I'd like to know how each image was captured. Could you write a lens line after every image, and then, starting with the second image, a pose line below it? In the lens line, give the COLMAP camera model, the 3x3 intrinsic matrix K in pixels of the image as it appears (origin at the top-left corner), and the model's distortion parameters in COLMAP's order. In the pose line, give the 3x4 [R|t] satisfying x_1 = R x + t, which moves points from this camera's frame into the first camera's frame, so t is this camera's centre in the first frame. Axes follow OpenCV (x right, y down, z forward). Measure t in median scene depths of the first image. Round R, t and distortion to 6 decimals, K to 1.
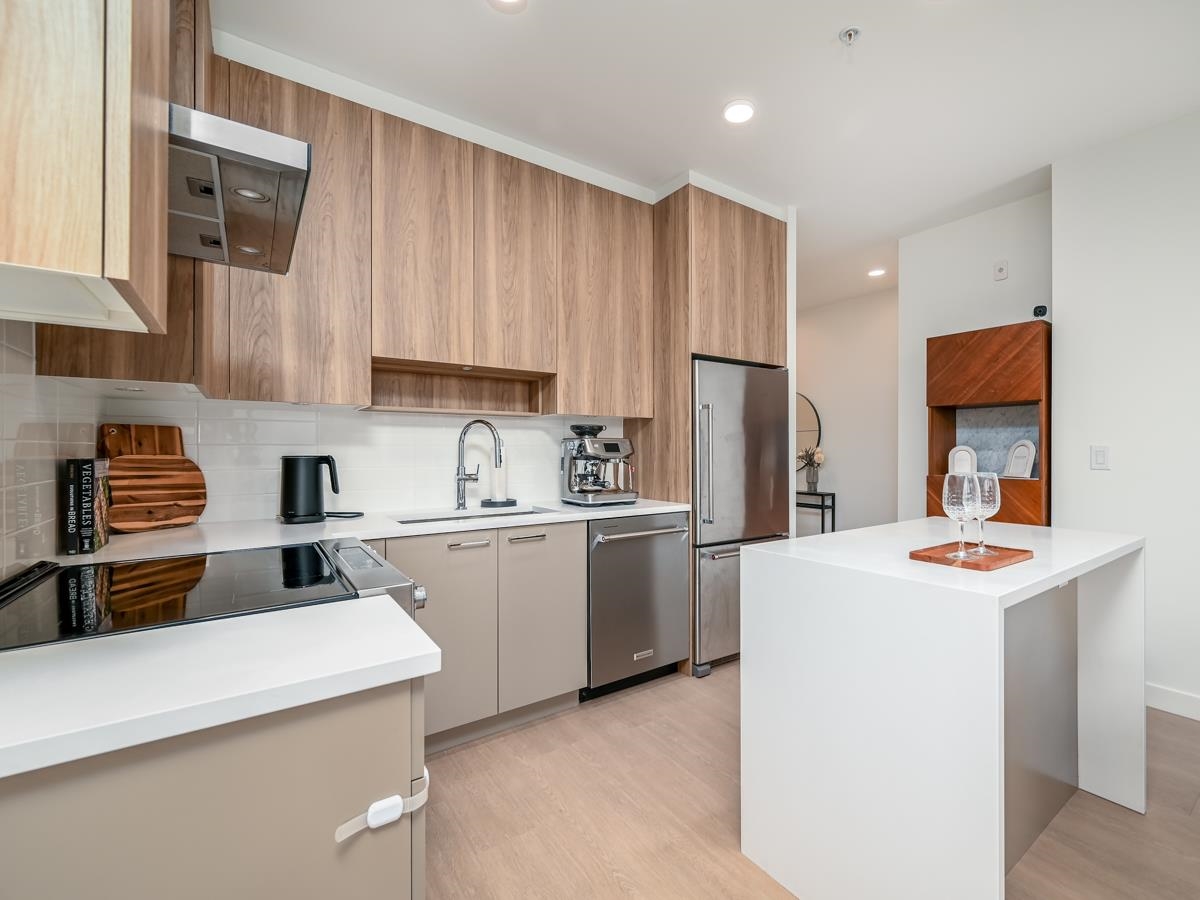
lens RADIAL K [[526.8, 0, 627.9], [0, 526.8, 450.1], [0, 0, 1]] dist [0.000800, 0.000019]
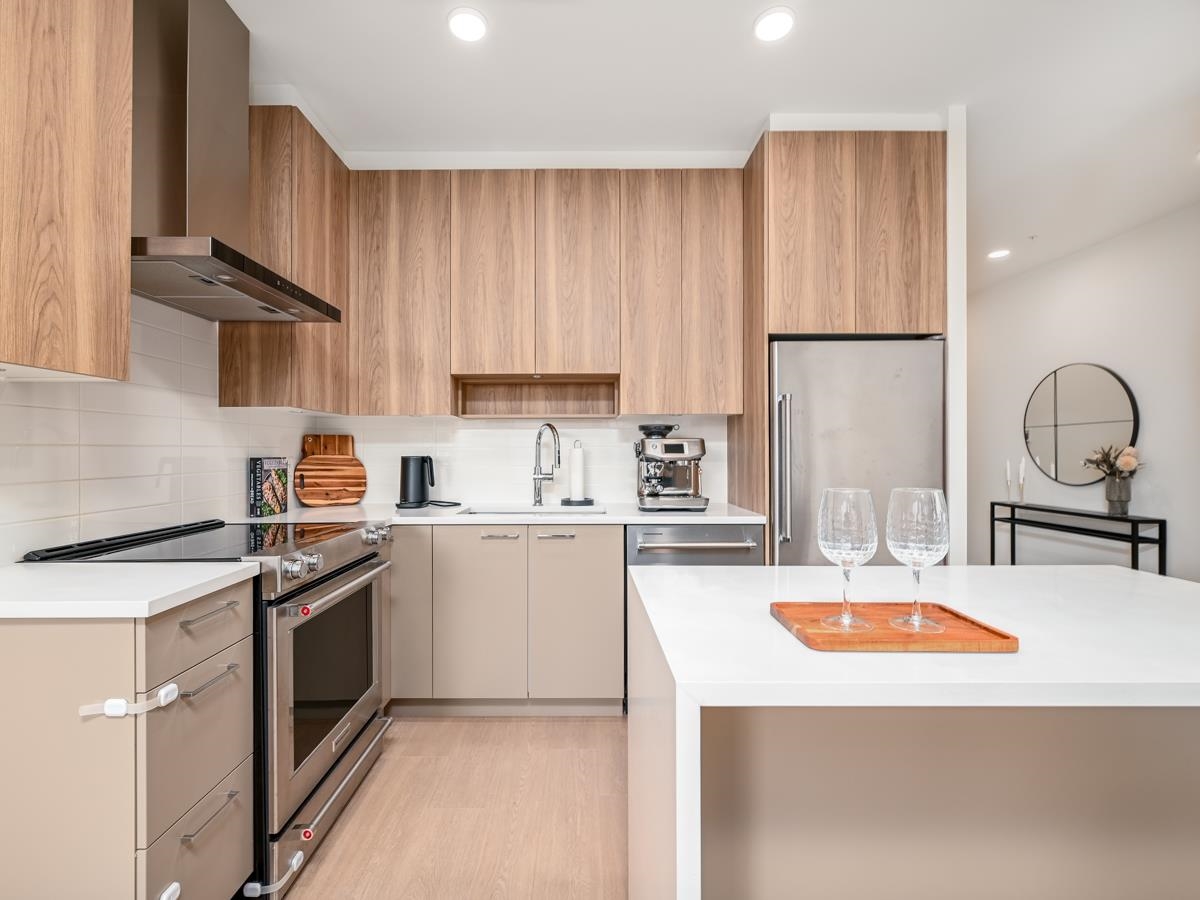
lens RADIAL K [[529.8, 0, 600.0], [0, 529.8, 450.0], [0, 0, 1]] dist [0.001530, 0.000062]
pose [[0.808893, -0.003493, -0.587945, 0.428548], [0.001594, 0.999992, -0.003748, 0.001199], [0.587954, 0.002094, 0.808892, 0.183481]]
